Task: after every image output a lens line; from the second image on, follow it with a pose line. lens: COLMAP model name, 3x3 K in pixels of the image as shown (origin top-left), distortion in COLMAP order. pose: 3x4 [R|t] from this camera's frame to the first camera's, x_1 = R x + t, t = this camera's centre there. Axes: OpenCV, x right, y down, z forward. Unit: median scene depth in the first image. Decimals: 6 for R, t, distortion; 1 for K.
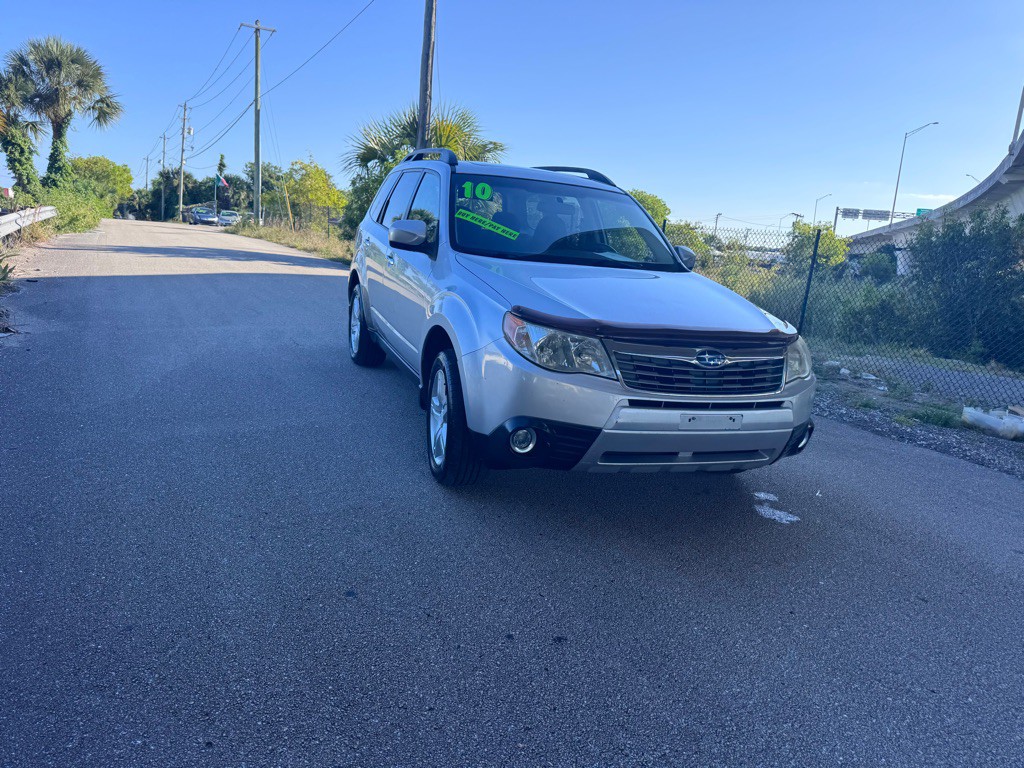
lens RADIAL K [[745.1, 0, 507.6], [0, 745.1, 369.2], [0, 0, 1]] dist [0.045384, -0.058412]
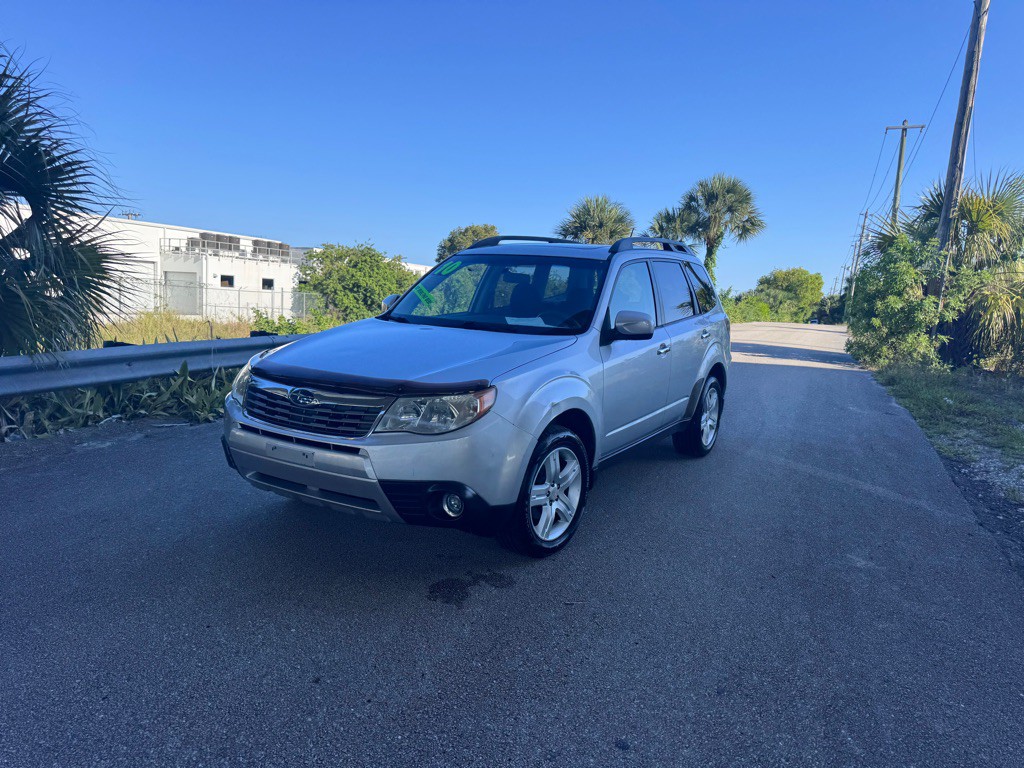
lens RADIAL K [[717.6, 0, 518.7], [0, 717.6, 386.3], [0, 0, 1]] dist [0.103550, -0.148894]
pose [[0.618857, 0.049582, -0.783937, 0.144049], [-0.137588, 0.989419, -0.046036, -0.002764], [0.773360, 0.136350, 0.619131, 0.064737]]
